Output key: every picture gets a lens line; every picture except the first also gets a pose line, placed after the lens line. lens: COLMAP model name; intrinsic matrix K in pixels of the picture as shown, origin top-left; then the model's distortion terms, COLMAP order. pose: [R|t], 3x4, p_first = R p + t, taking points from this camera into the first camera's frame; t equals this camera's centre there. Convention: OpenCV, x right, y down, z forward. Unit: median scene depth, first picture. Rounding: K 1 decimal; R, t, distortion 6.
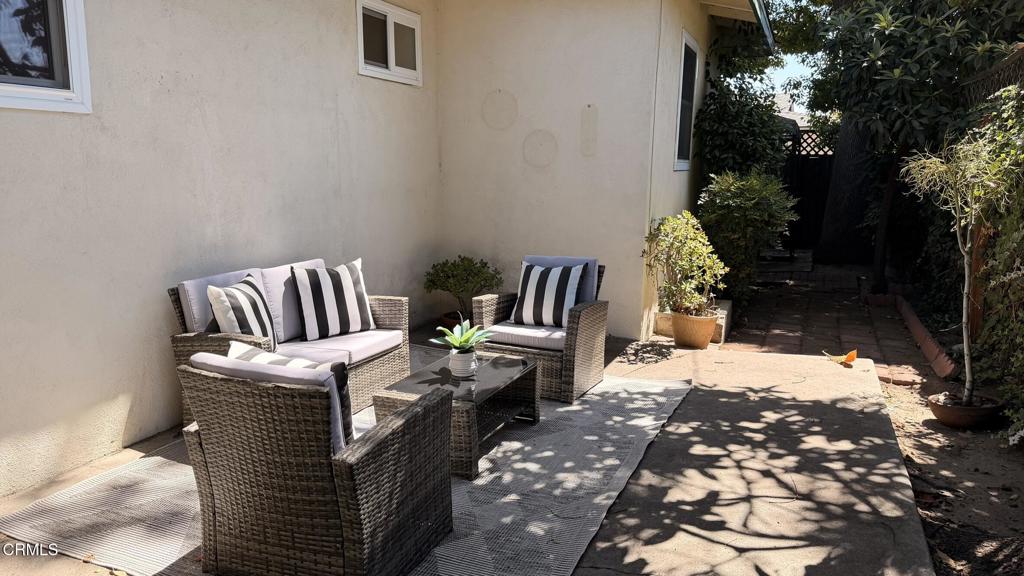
lens RADIAL K [[697.0, 0, 509.6], [0, 697.0, 286.3], [0, 0, 1]] dist [0.010066, 0.001043]
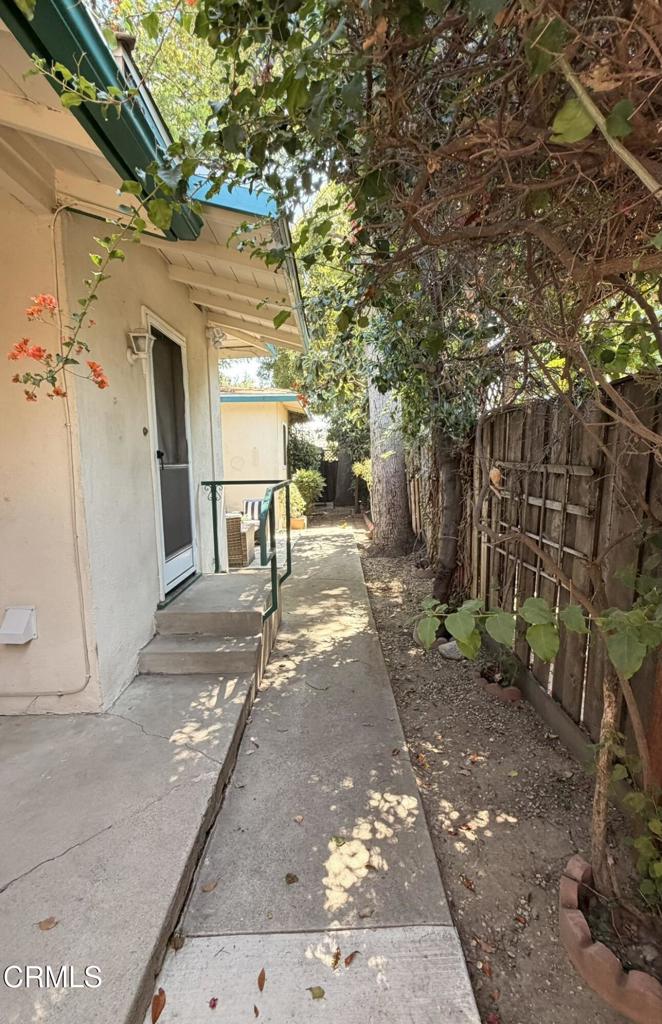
lens RADIAL K [[413.9, 0, 333.1], [0, 413.9, 515.0], [0, 0, 1]] dist [-0.000045, 0.000000]
pose [[0.917153, -0.066767, 0.392902, -0.184861], [0.086964, 0.995638, -0.033807, 0.066270], [-0.388931, 0.065175, 0.918959, -0.436062]]
